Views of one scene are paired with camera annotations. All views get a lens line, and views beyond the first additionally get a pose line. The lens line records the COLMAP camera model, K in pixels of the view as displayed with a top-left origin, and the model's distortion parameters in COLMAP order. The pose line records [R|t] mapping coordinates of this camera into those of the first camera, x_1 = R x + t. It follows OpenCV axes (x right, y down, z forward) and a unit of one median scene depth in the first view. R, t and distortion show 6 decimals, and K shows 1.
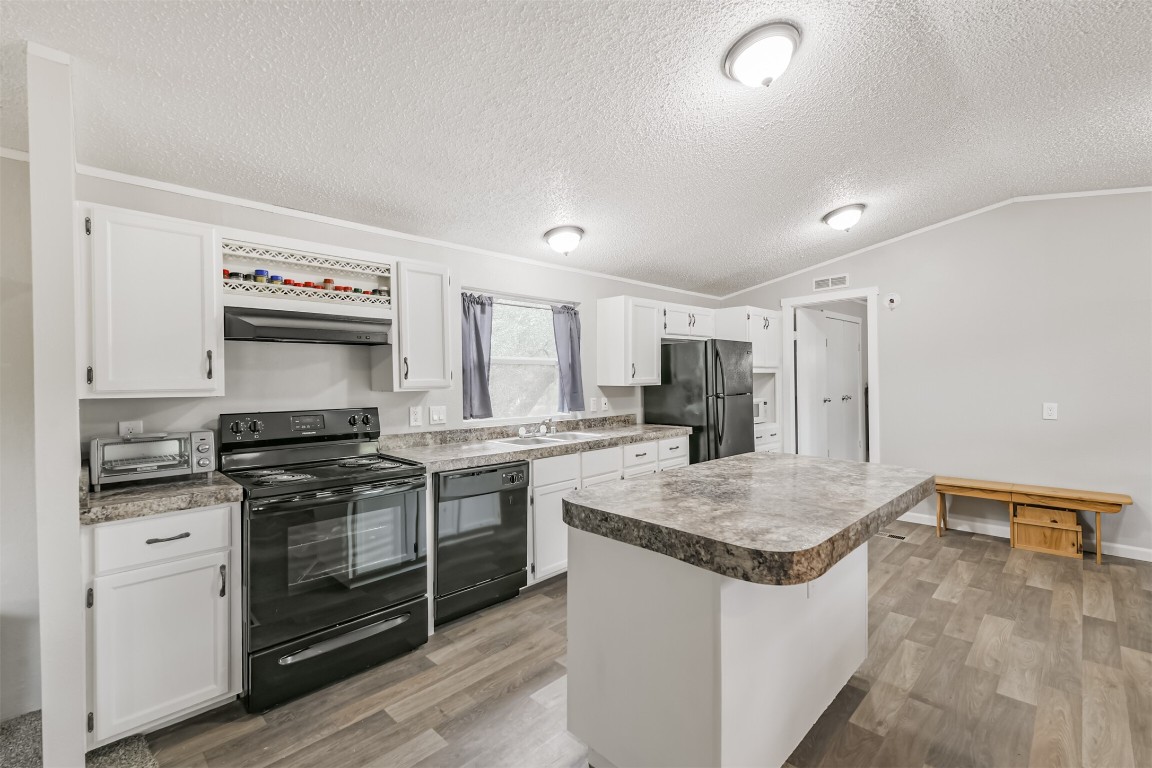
lens RADIAL K [[500.9, 0, 576.0], [0, 500.9, 381.7], [0, 0, 1]] dist [0.021690, -0.004824]
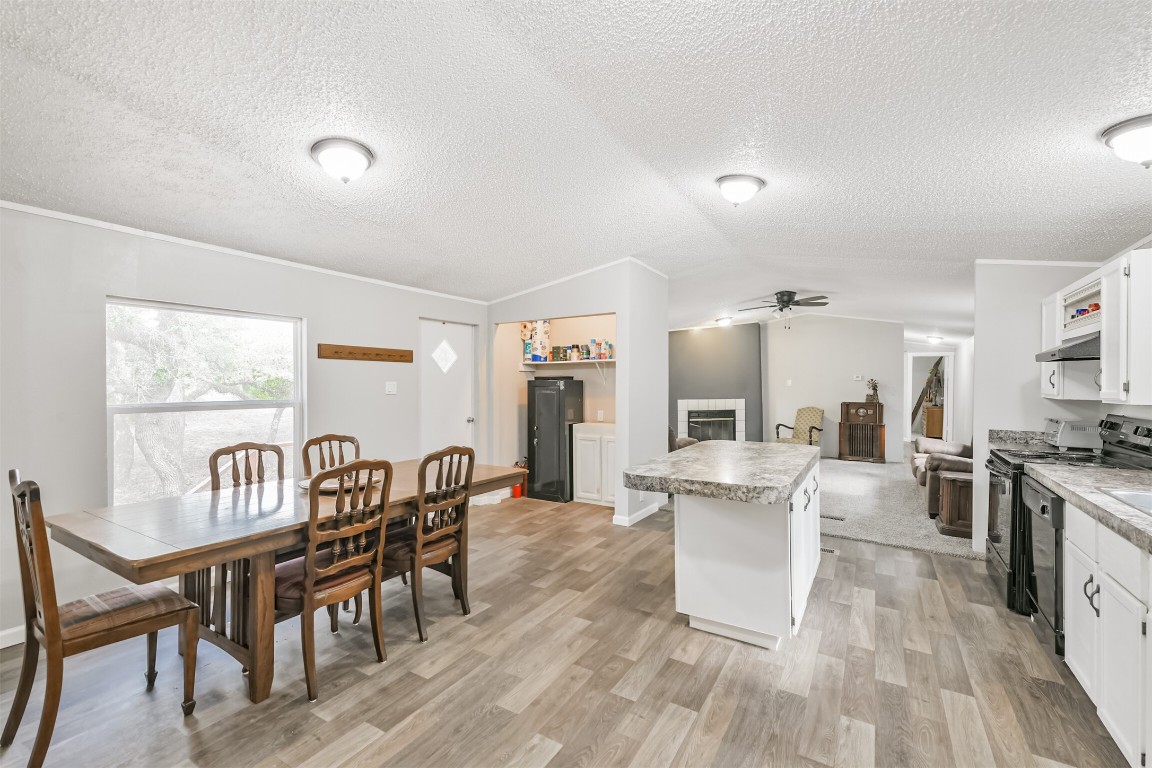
lens RADIAL K [[491.8, 0, 577.8], [0, 491.8, 382.8], [0, 0, 1]] dist [0.020783, -0.014559]
pose [[-0.970463, 0.006430, -0.241166, 0.702290], [0.005326, 0.999972, 0.005229, -0.024132], [0.241193, 0.003790, -0.970470, 1.355466]]
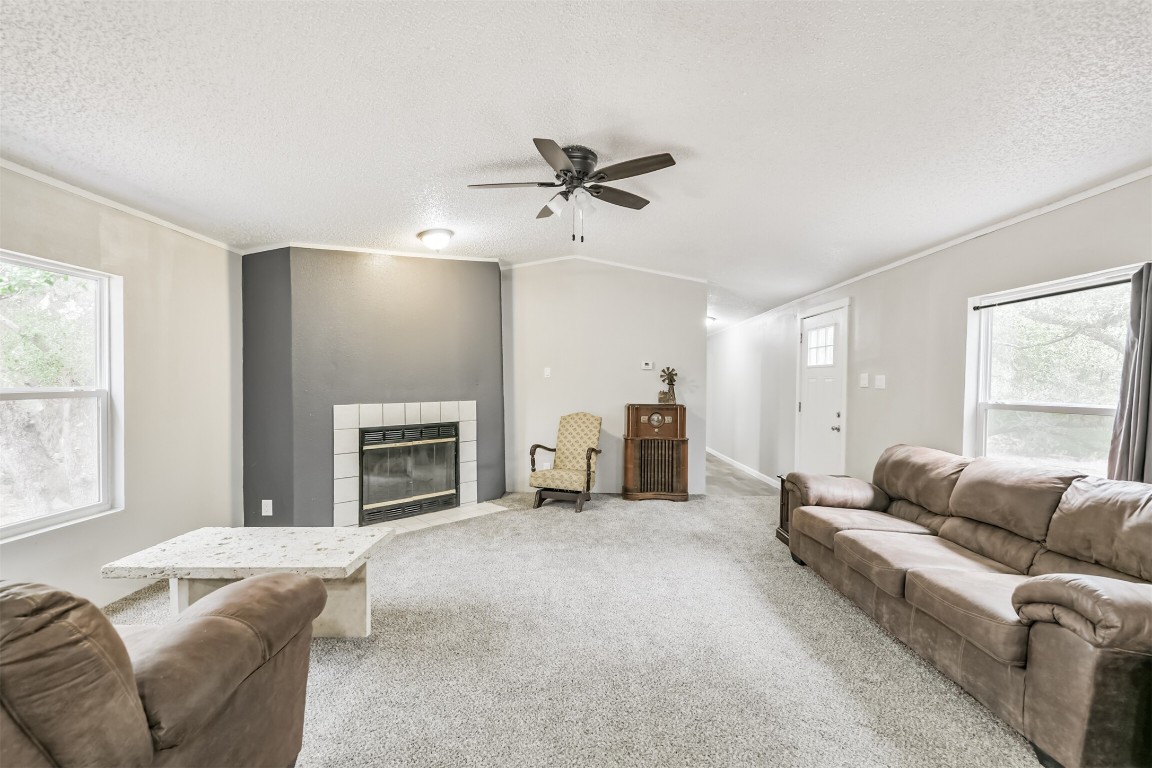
lens RADIAL K [[495.5, 0, 578.3], [0, 495.5, 386.1], [0, 0, 1]] dist [0.017690, -0.006592]
pose [[-0.702616, 0.008466, -0.711519, 0.006366], [-0.006472, 0.999812, 0.018287, 0.009706], [0.711540, 0.017453, -0.702429, 0.219101]]
